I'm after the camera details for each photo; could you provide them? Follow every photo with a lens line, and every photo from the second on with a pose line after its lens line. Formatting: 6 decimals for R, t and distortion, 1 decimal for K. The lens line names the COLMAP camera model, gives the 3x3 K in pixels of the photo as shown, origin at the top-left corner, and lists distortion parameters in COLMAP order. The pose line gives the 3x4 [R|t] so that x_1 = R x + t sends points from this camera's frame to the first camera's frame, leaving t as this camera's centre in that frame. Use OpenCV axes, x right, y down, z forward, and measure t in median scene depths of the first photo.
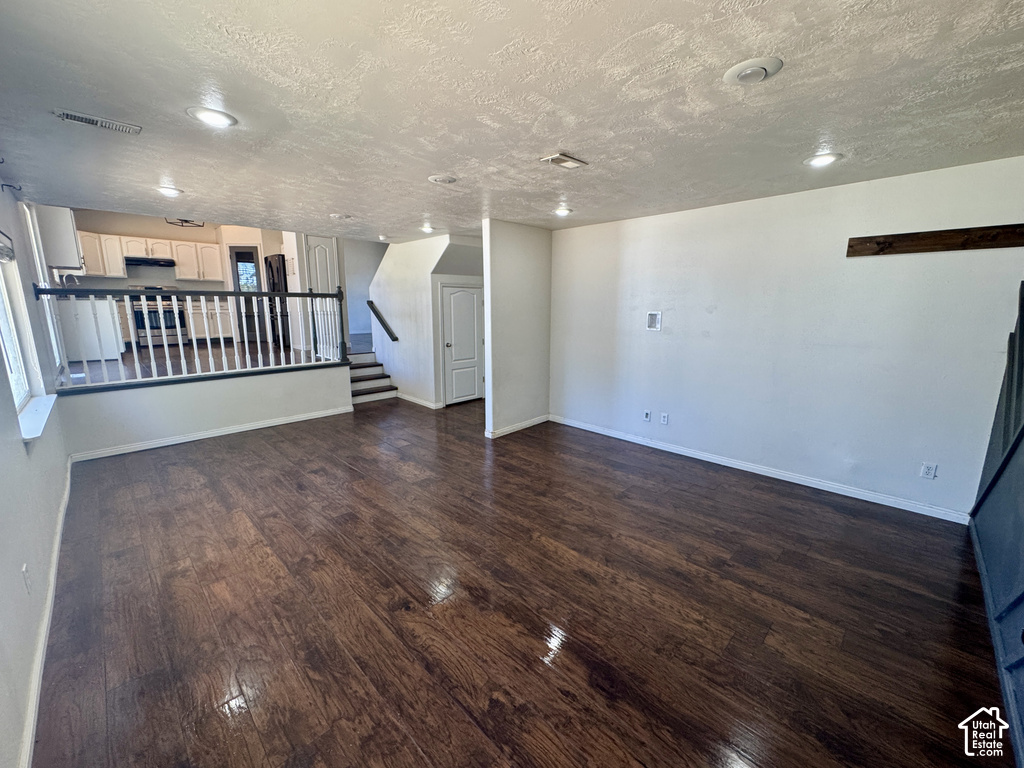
lens RADIAL K [[408.2, 0, 511.9], [0, 408.2, 382.6], [0, 0, 1]] dist [-0.002548, -0.000175]
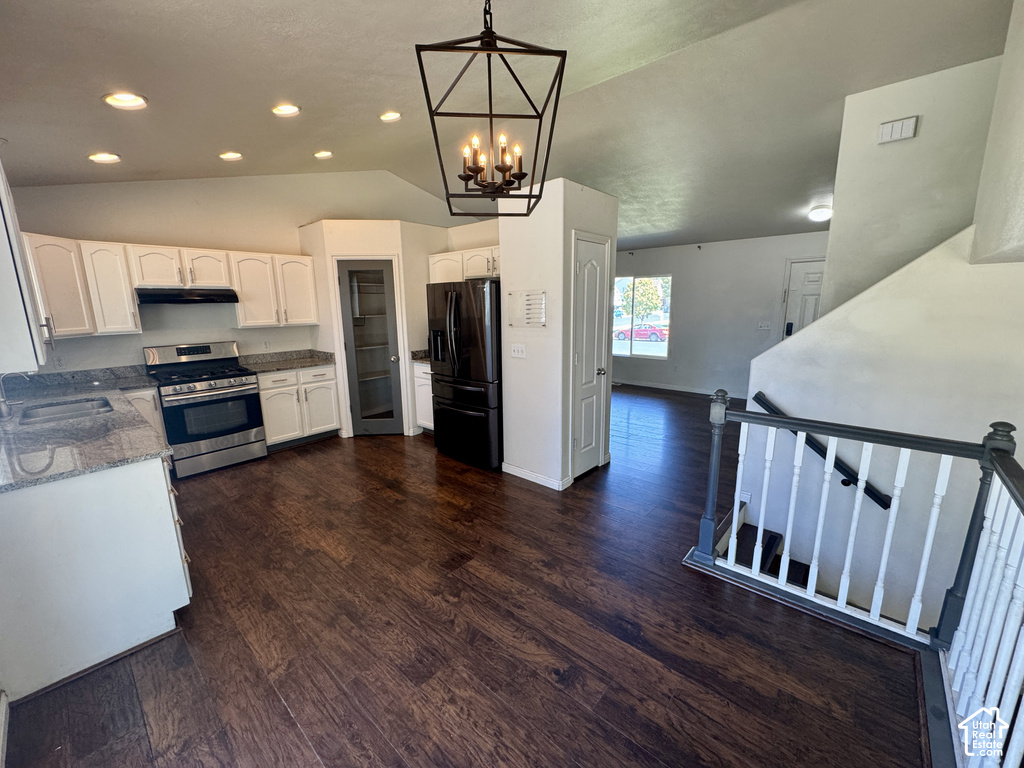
lens RADIAL K [[408.2, 0, 513.5], [0, 408.2, 382.9], [0, 0, 1]] dist [-0.002548, -0.000175]
pose [[0.998066, -0.028693, 0.055144, -0.573334], [0.028278, 0.999566, 0.008299, -0.201101], [-0.055358, -0.006723, 0.998444, 0.534571]]
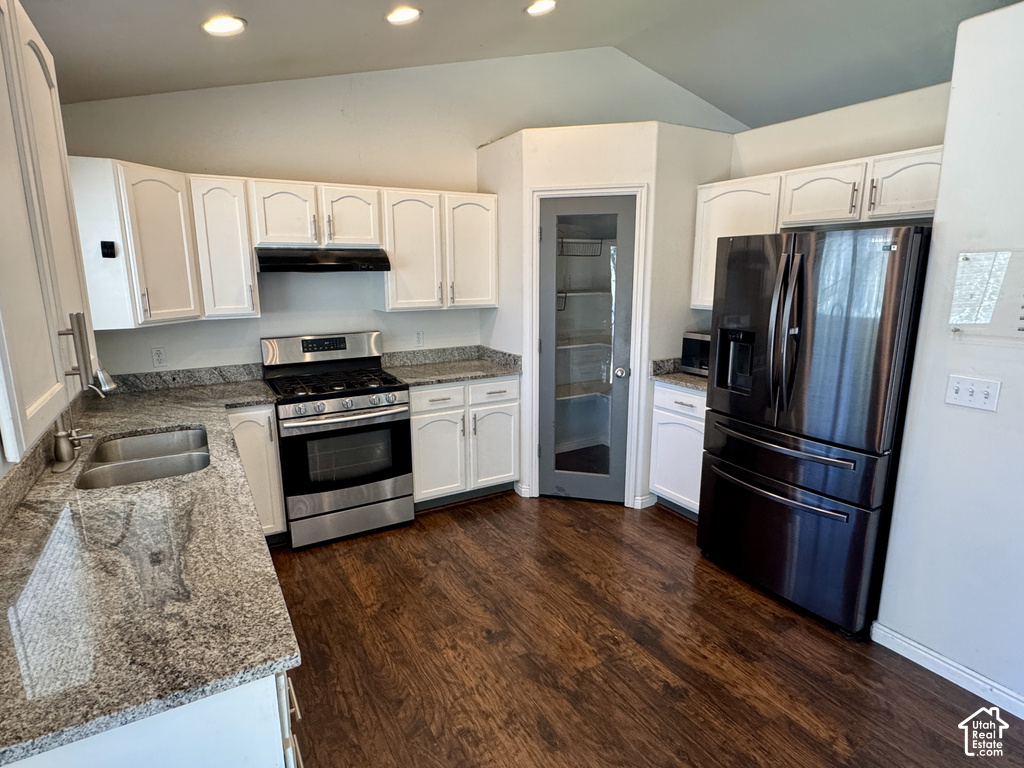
lens RADIAL K [[560.0, 0, 509.0], [0, 560.0, 385.1], [0, 0, 1]] dist [-0.005252, 0.001514]
pose [[0.964518, 0.043530, -0.260402, -0.686351], [-0.039180, 0.998993, 0.021874, -0.233400], [0.261092, -0.010896, 0.965252, 0.676519]]
